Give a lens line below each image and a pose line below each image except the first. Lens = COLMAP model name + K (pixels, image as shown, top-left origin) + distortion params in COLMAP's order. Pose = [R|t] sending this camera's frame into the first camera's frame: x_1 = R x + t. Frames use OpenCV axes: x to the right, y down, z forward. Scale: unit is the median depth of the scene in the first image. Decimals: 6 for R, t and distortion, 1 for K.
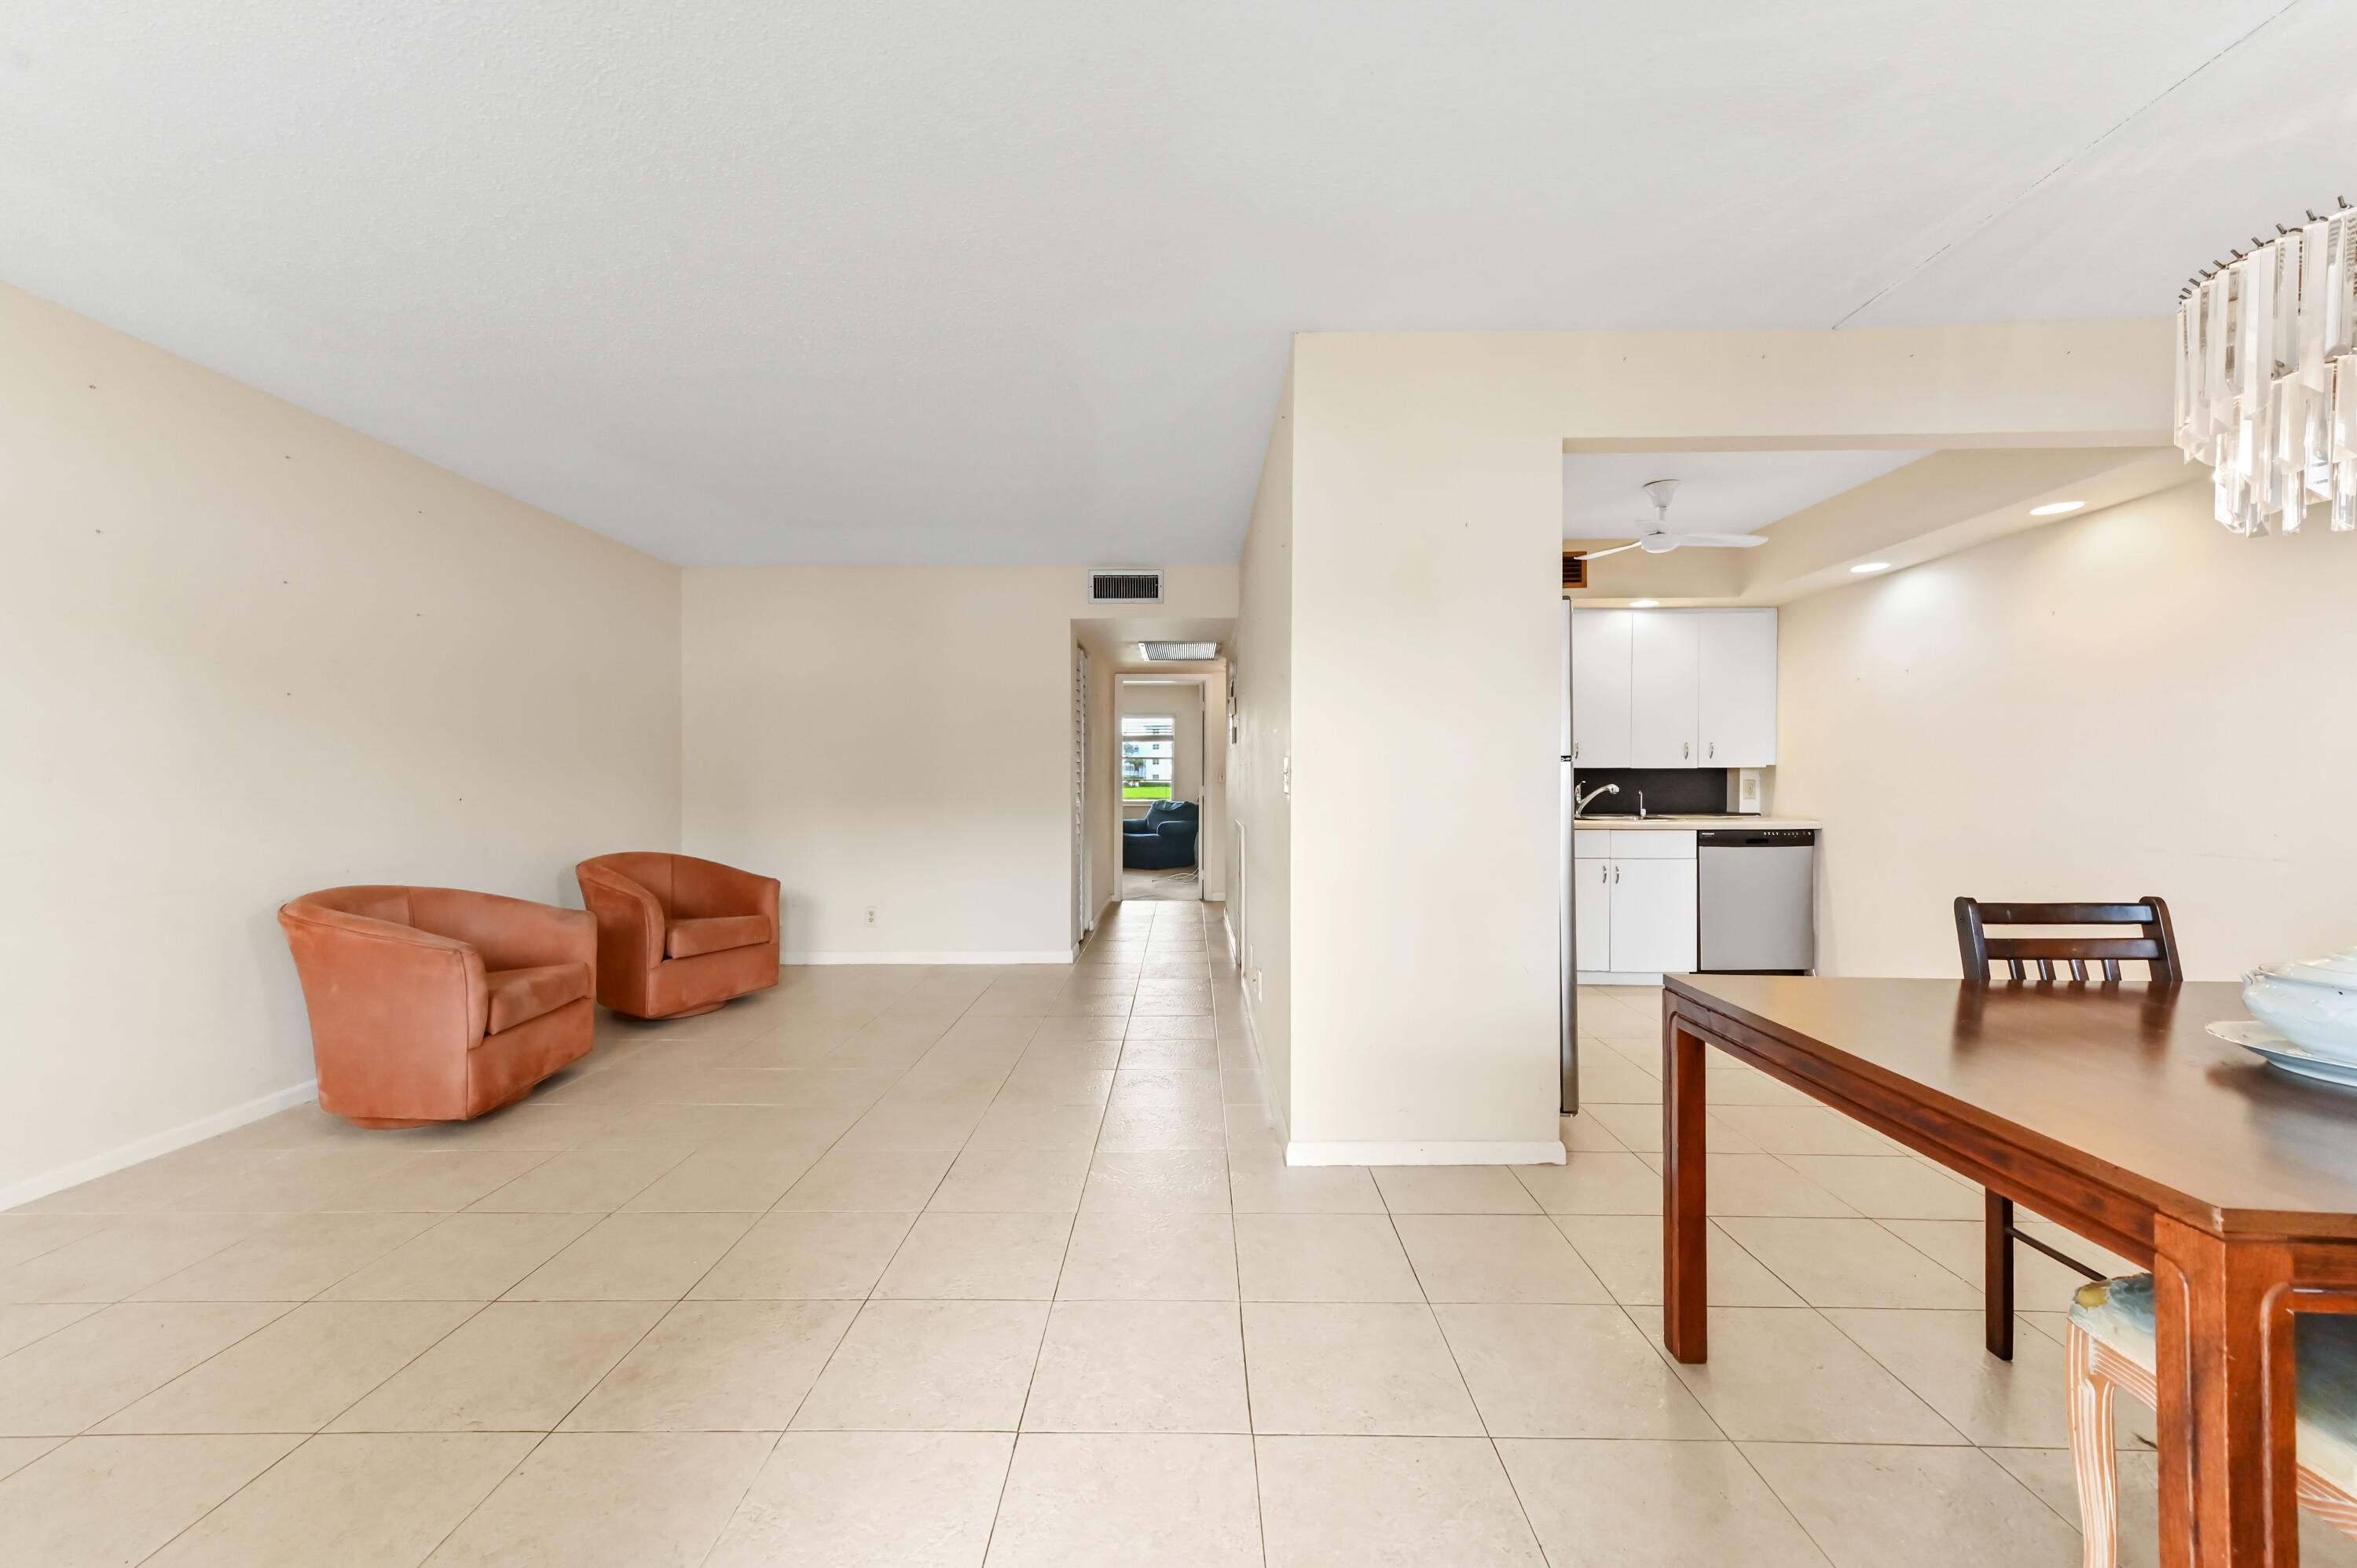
lens RADIAL K [[919.9, 0, 1186.6], [0, 919.9, 791.9], [0, 0, 1]] dist [0.013689, 0.000300]
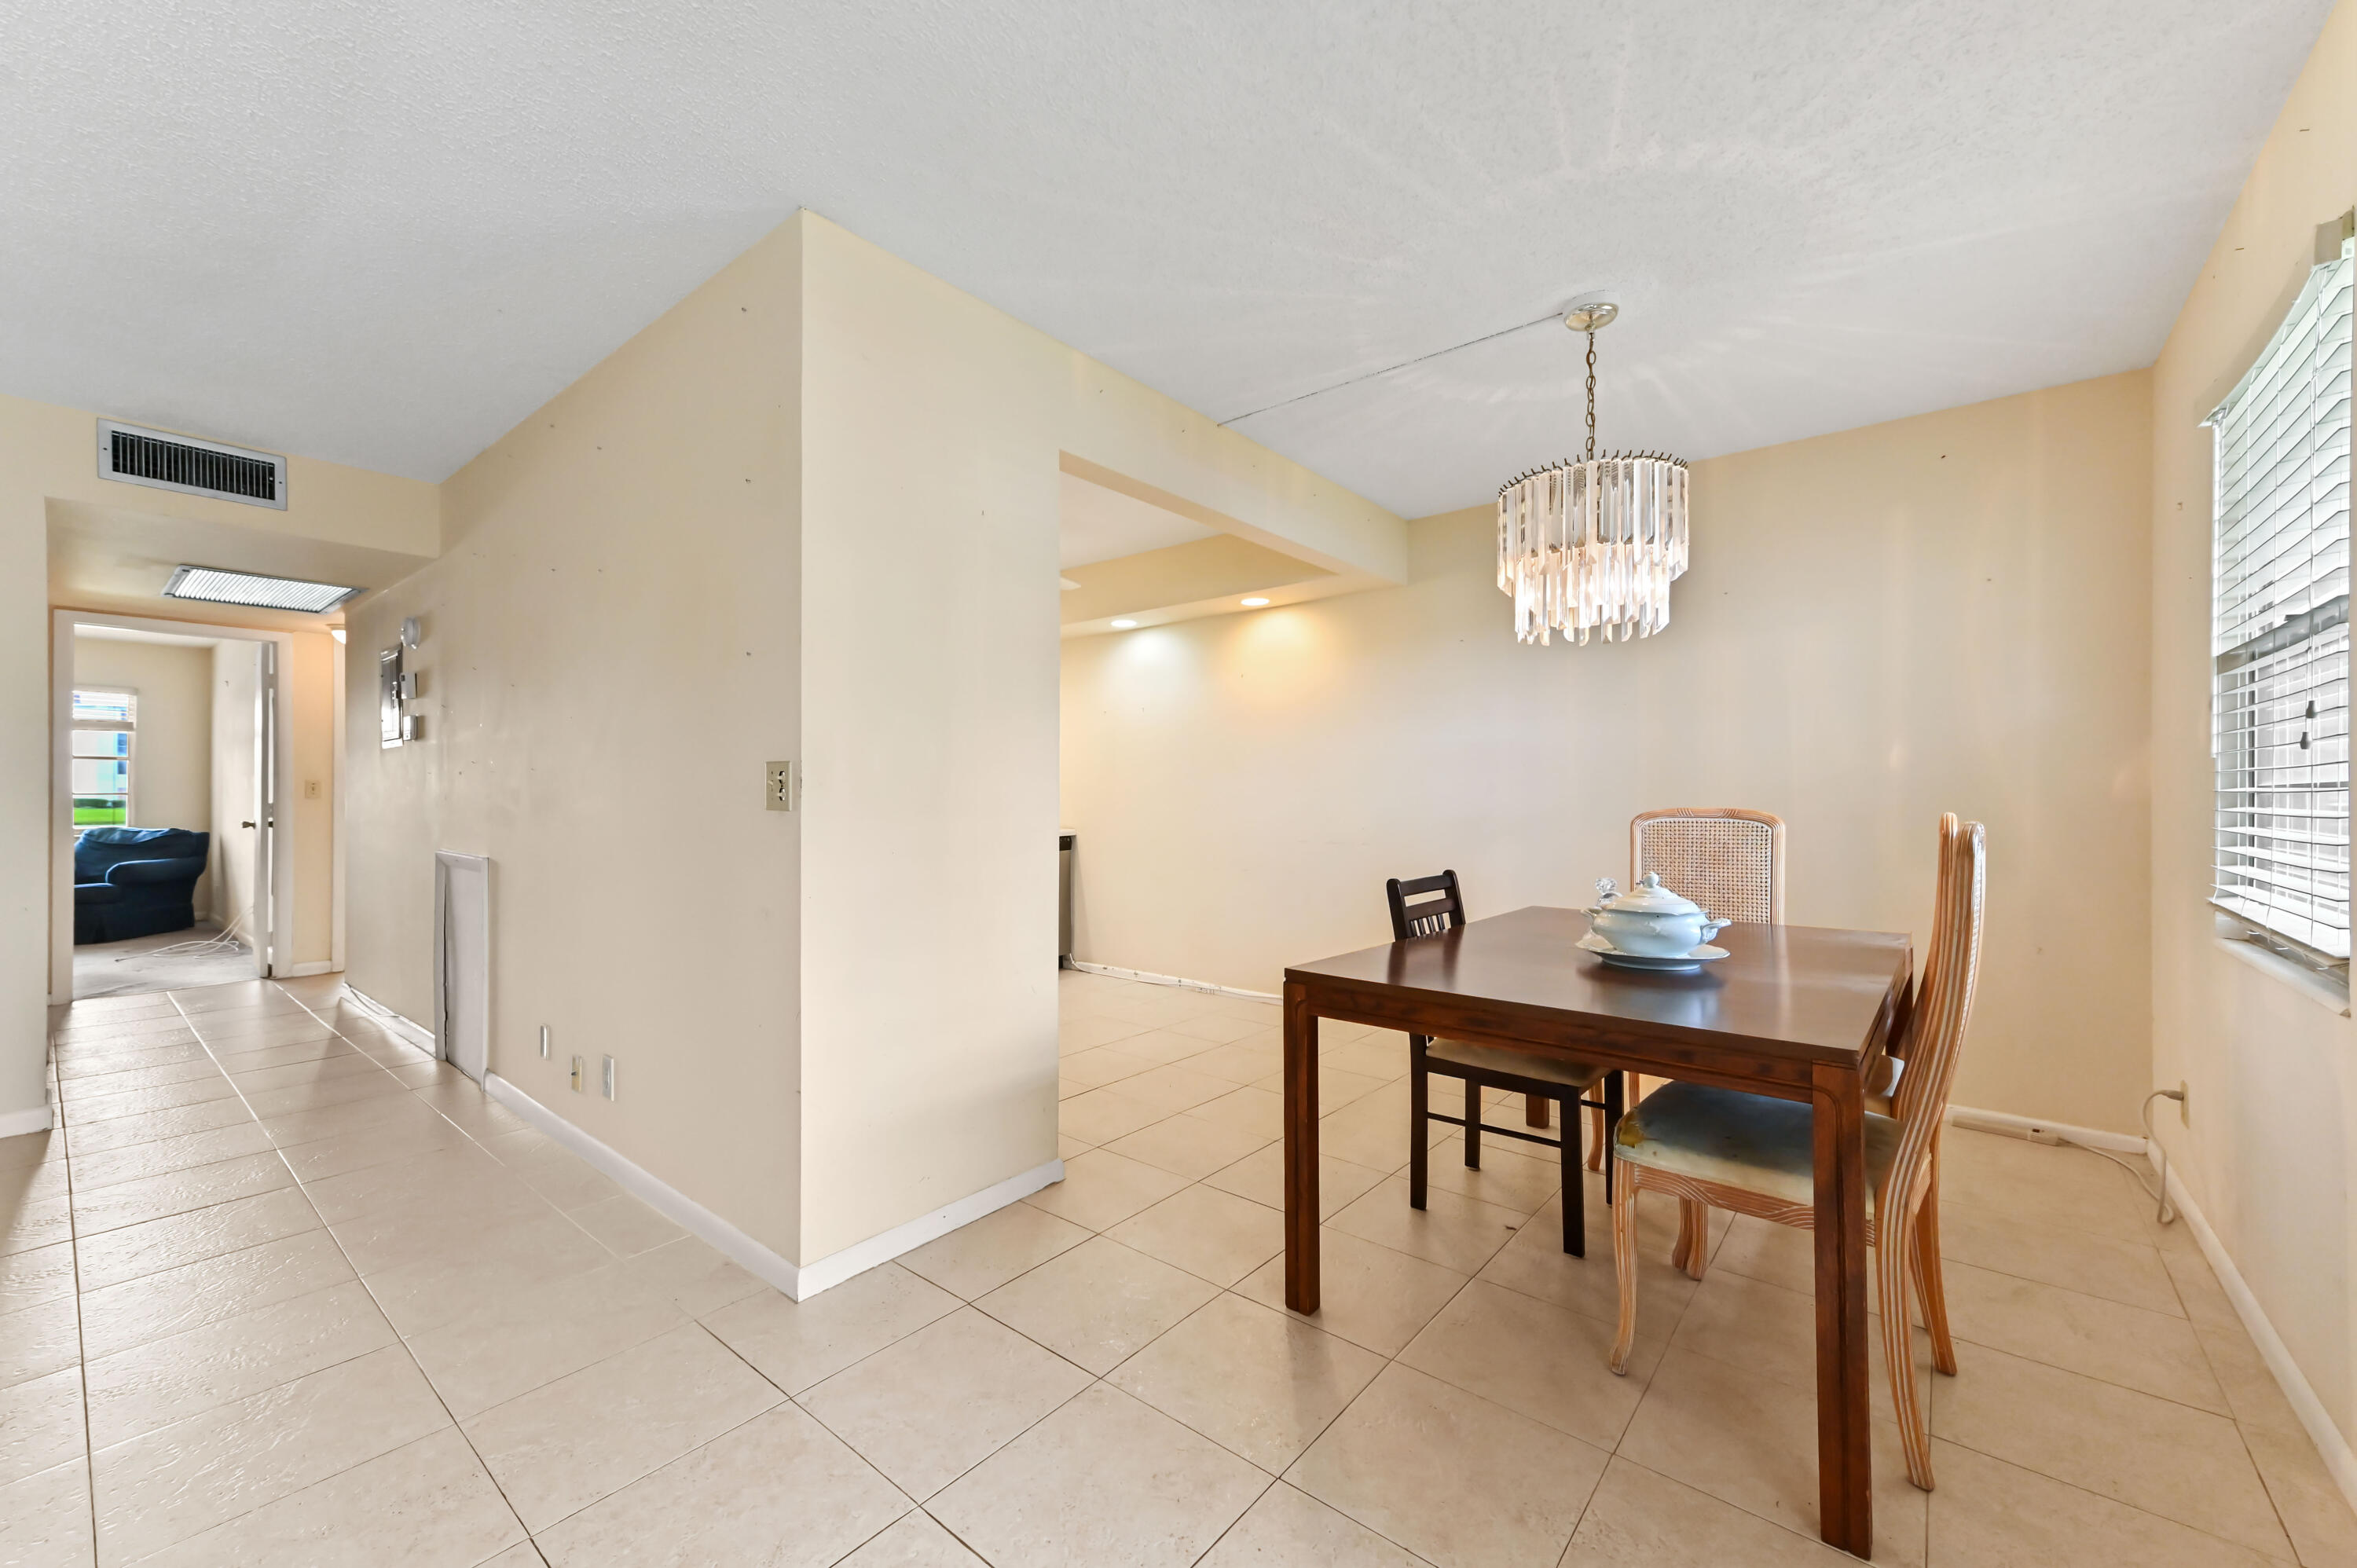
lens RADIAL K [[919.9, 0, 1186.6], [0, 919.9, 791.9], [0, 0, 1]] dist [0.013689, 0.000300]
pose [[0.632723, 0.005041, 0.774362, -0.278283], [0.008185, 0.999879, -0.013197, 0.000696], [-0.774335, 0.014688, 0.632606, 0.268976]]
